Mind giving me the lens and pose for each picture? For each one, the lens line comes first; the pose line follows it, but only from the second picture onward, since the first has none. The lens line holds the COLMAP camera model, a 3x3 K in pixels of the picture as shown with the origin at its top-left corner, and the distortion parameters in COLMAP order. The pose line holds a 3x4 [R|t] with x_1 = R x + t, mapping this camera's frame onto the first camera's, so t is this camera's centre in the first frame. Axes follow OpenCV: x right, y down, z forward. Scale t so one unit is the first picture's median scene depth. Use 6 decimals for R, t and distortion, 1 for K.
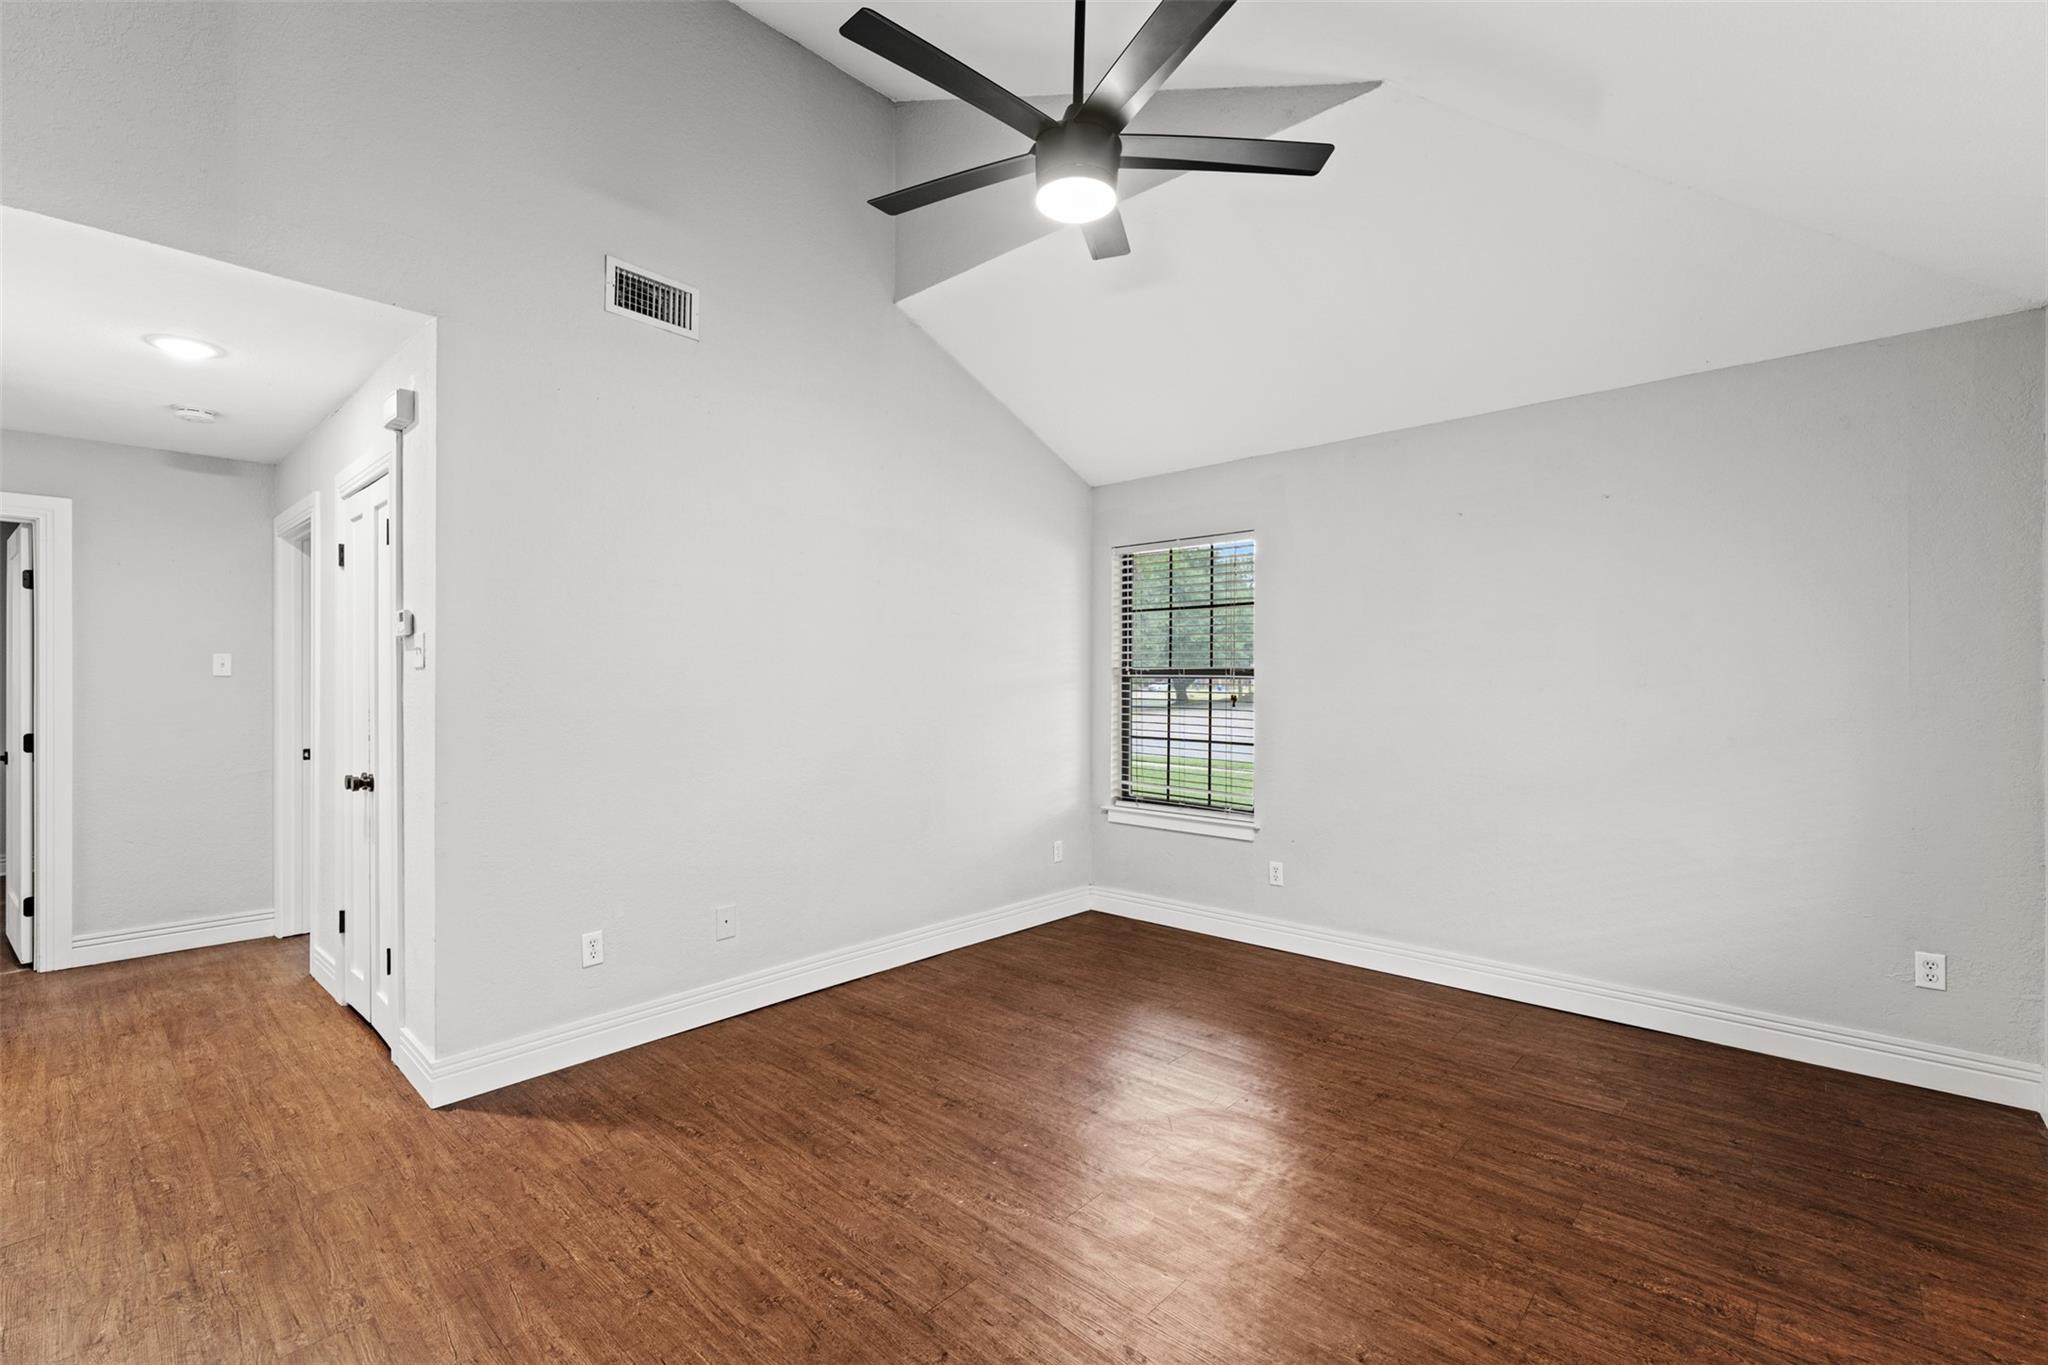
lens RADIAL K [[888.6, 0, 1024.0], [0, 888.6, 688.0], [0, 0, 1]] dist [-0.001710, 0.000000]
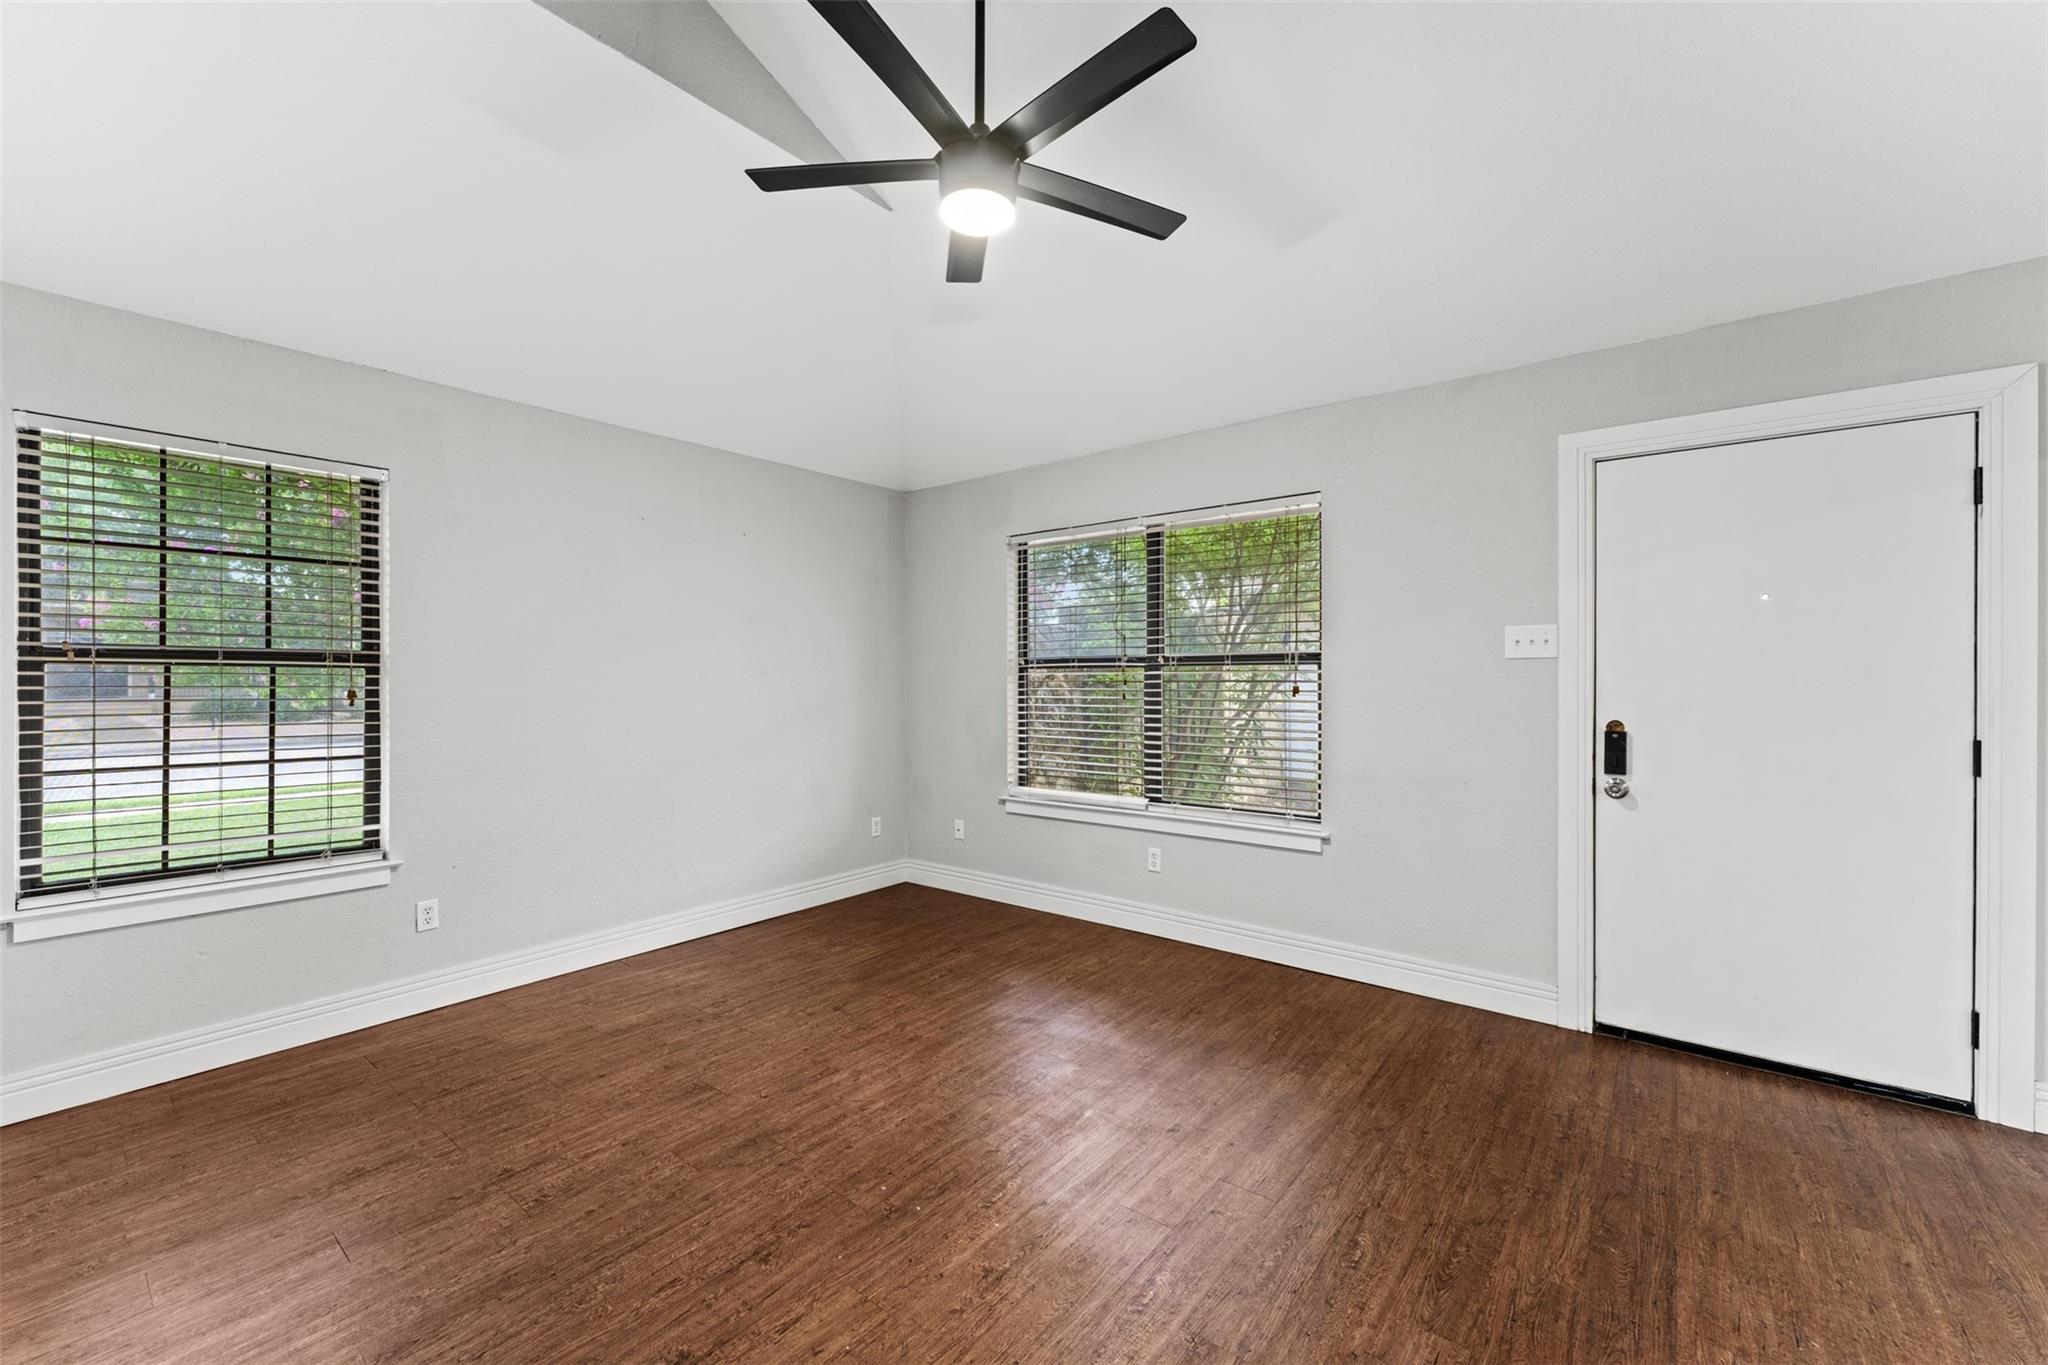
lens RADIAL K [[817.6, 0, 1021.5], [0, 817.6, 673.4], [0, 0, 1]] dist [-0.000269, -0.000279]
pose [[-0.058408, 0.001506, 0.998292, -0.580927], [0.007065, 0.999974, -0.001096, -0.000419], [-0.998268, 0.006989, -0.058417, 0.636454]]
